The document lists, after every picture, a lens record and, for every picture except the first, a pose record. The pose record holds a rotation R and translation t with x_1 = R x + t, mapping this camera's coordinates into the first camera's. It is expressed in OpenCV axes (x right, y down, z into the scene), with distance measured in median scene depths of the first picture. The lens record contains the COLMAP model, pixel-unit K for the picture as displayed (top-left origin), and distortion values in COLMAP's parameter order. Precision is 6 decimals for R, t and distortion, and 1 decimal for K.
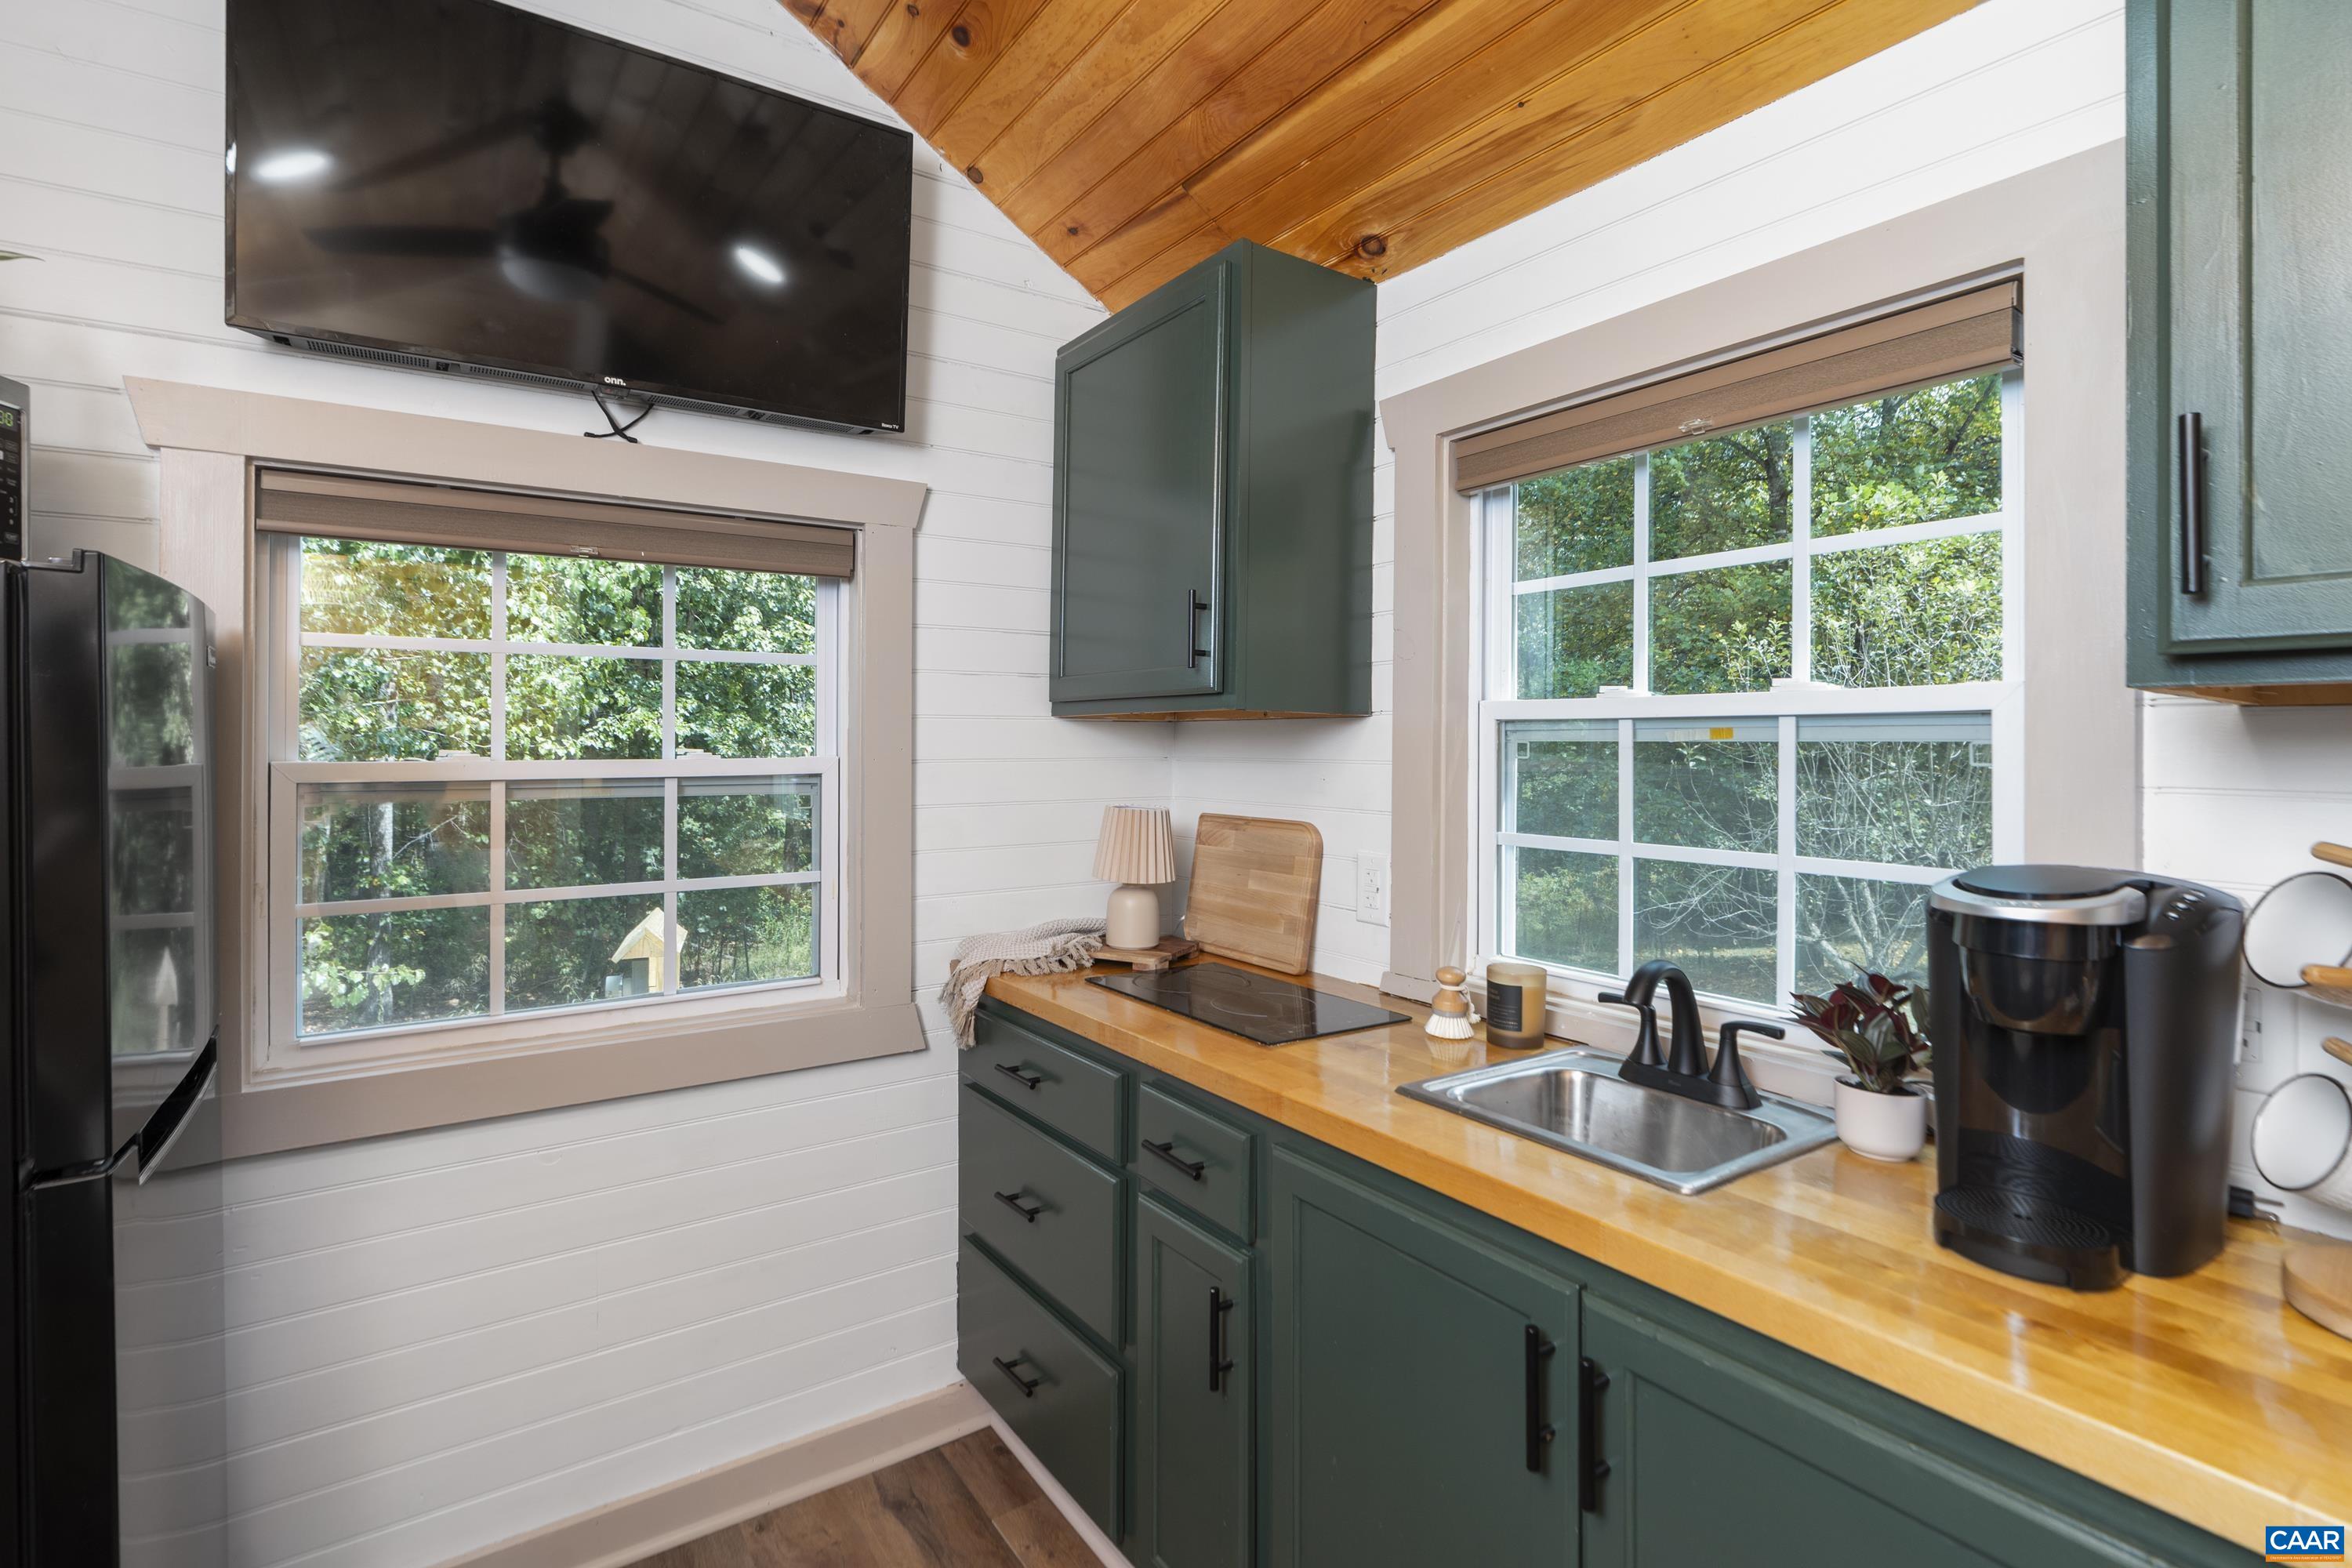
lens RADIAL K [[1111.8, 0, 1169.9], [0, 1111.8, 729.2], [0, 0, 1]] dist [-0.000949, -0.000015]
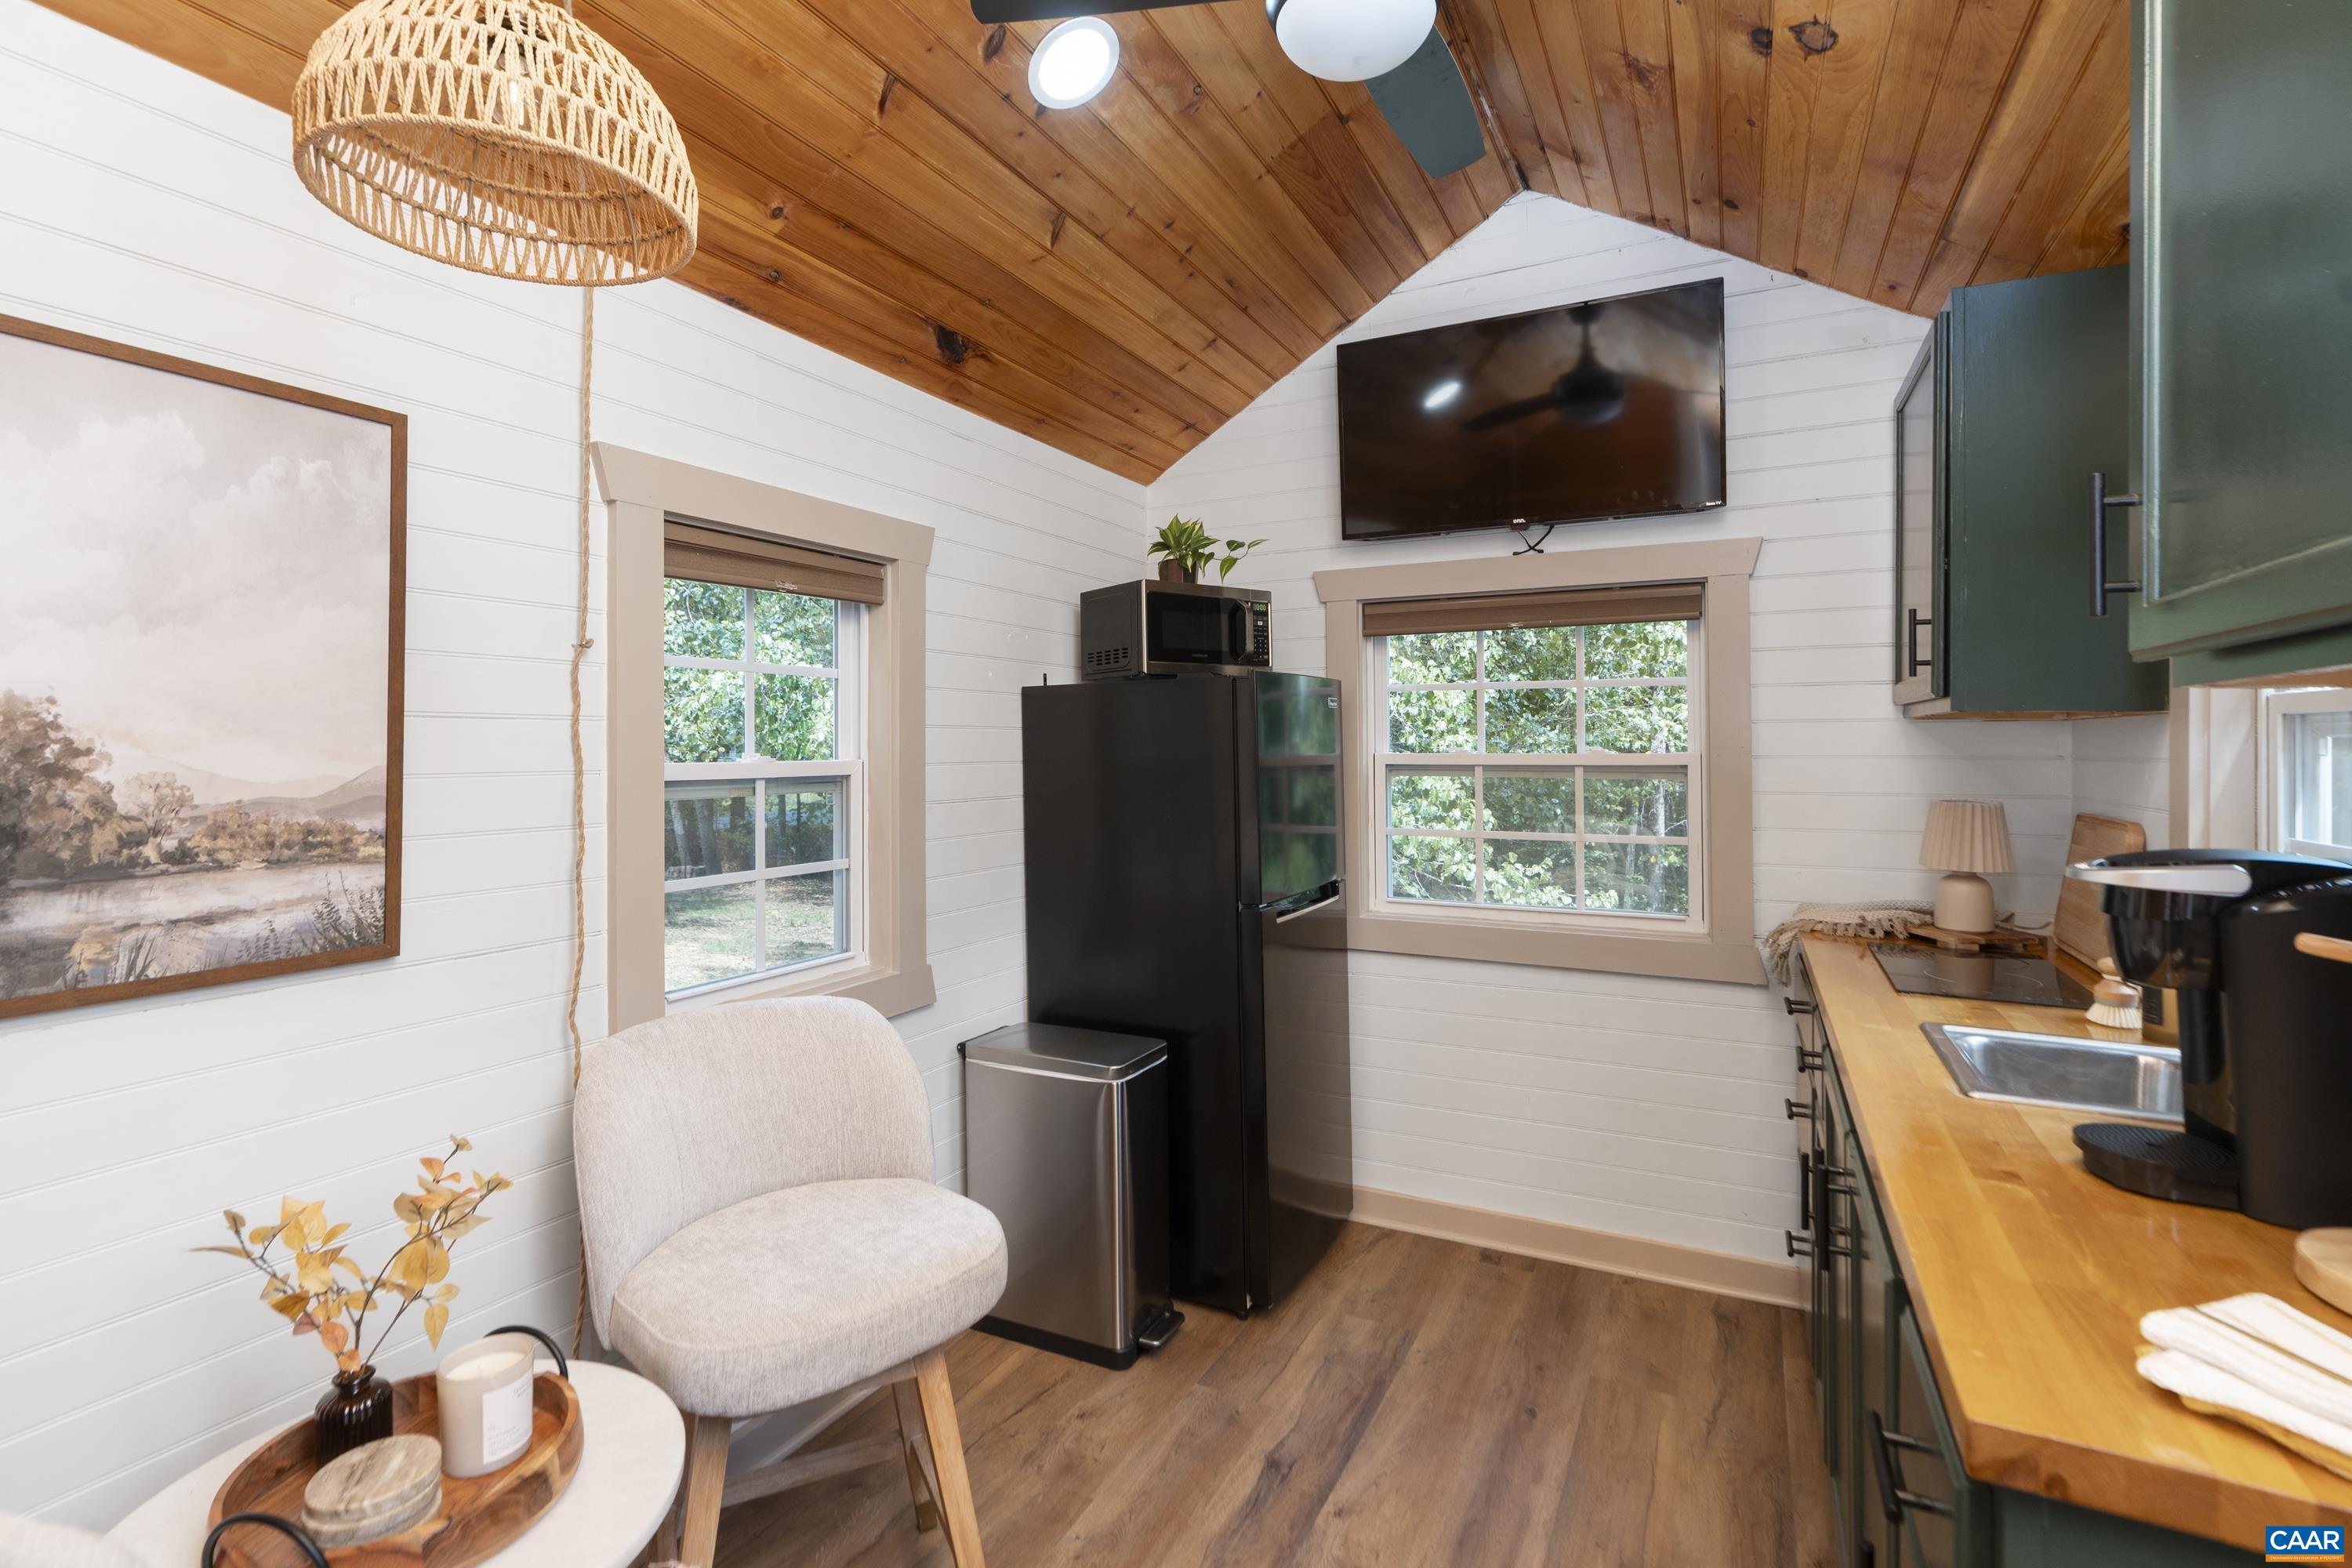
lens RADIAL K [[1118.2, 0, 1170.9], [0, 1118.2, 748.9], [0, 0, 1]] dist [0.000003, -0.000001]
pose [[0.488570, 0.000071, -0.872525, 0.595713], [0.011641, 0.999910, 0.006600, 0.004161], [0.872447, -0.013382, 0.488525, -0.216555]]
